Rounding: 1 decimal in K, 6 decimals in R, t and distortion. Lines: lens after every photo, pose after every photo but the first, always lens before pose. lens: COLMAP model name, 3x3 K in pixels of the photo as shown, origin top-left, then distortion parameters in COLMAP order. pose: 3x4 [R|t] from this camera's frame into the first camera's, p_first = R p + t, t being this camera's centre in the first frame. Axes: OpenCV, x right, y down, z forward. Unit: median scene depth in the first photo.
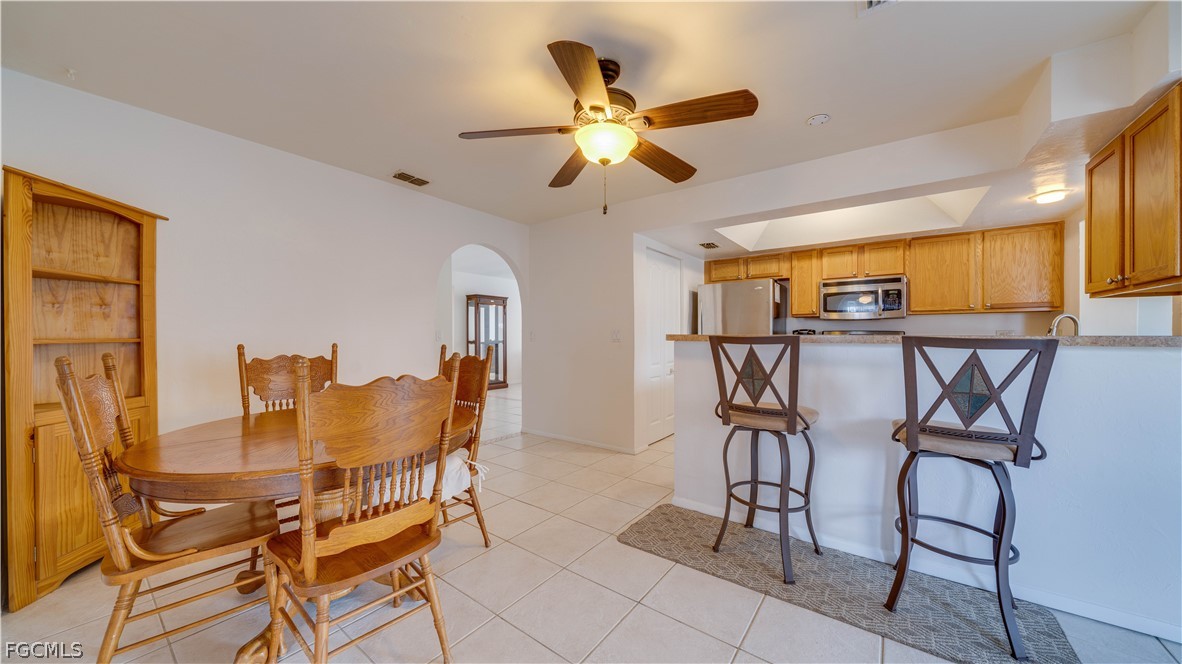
lens RADIAL K [[412.9, 0, 589.4], [0, 412.9, 336.4], [0, 0, 1]] dist [-0.004250, 0.000146]
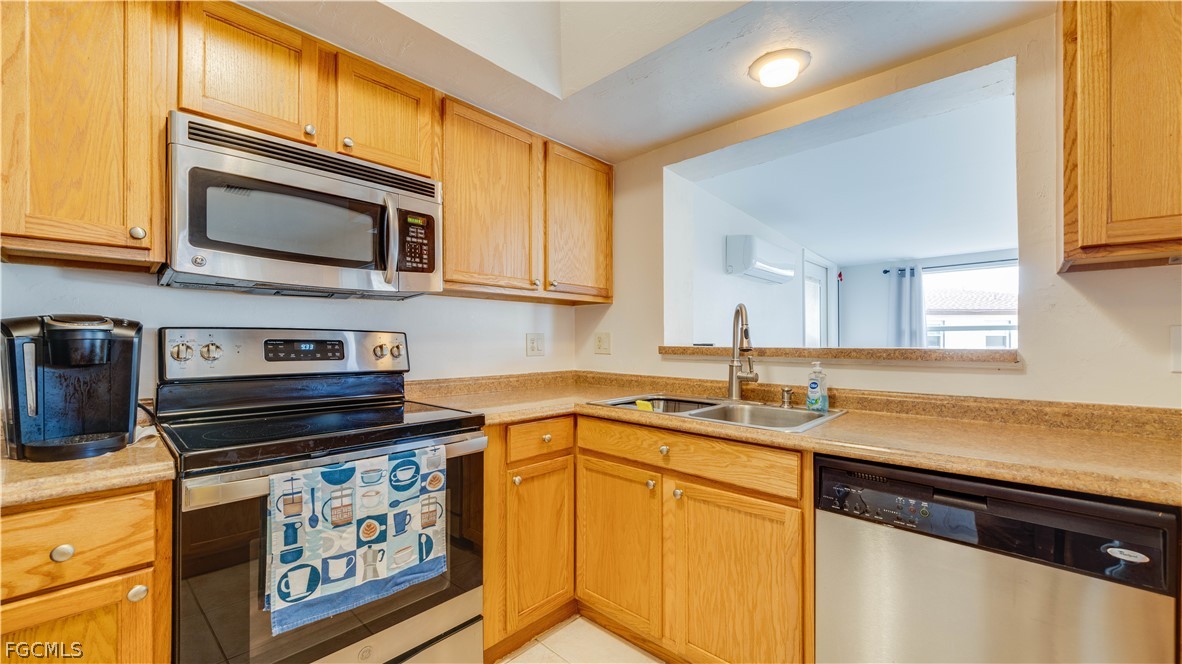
lens RADIAL K [[458.0, 0, 589.4], [0, 458.0, 335.2], [0, 0, 1]] dist [-0.002773, -0.000424]
pose [[0.131775, 0.010357, 0.991226, 0.389122], [0.001147, 0.999943, -0.010601, -0.004351], [-0.991279, 0.002533, 0.131755, 0.849276]]
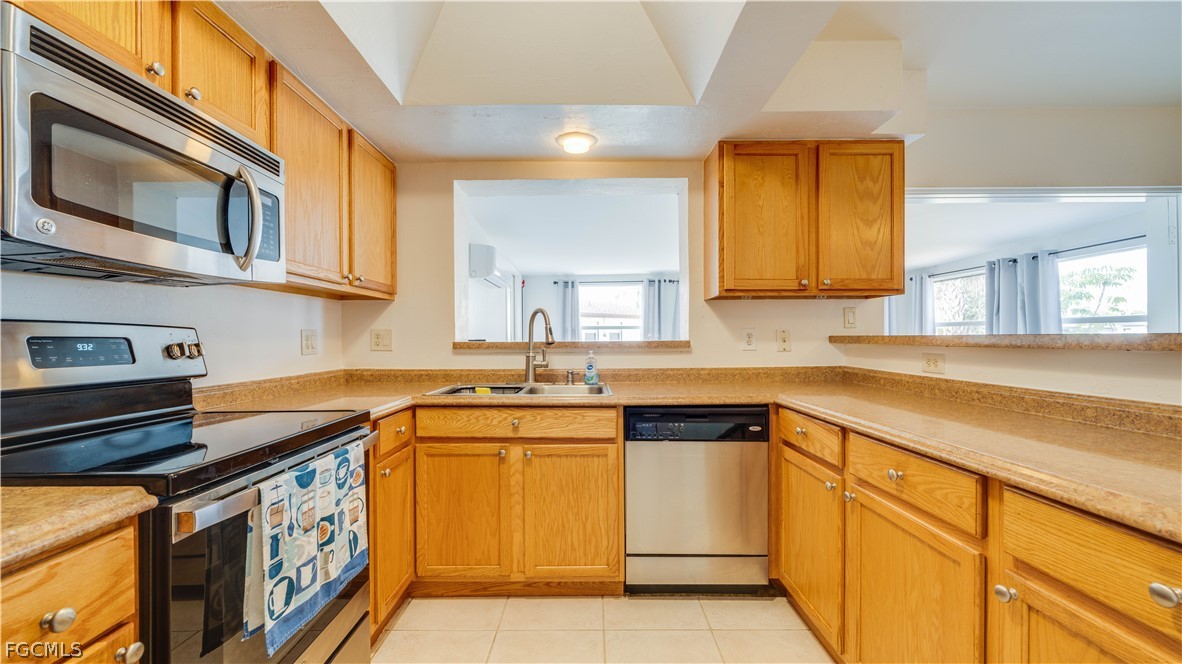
lens RADIAL K [[470.3, 0, 591.0], [0, 470.3, 332.0], [0, 0, 1]] dist [0.001022, 0.000181]
pose [[-0.581594, 0.009570, 0.813423, 0.324706], [0.005406, 0.999954, -0.007900, -0.004126], [-0.813461, -0.000197, -0.581619, 1.066934]]
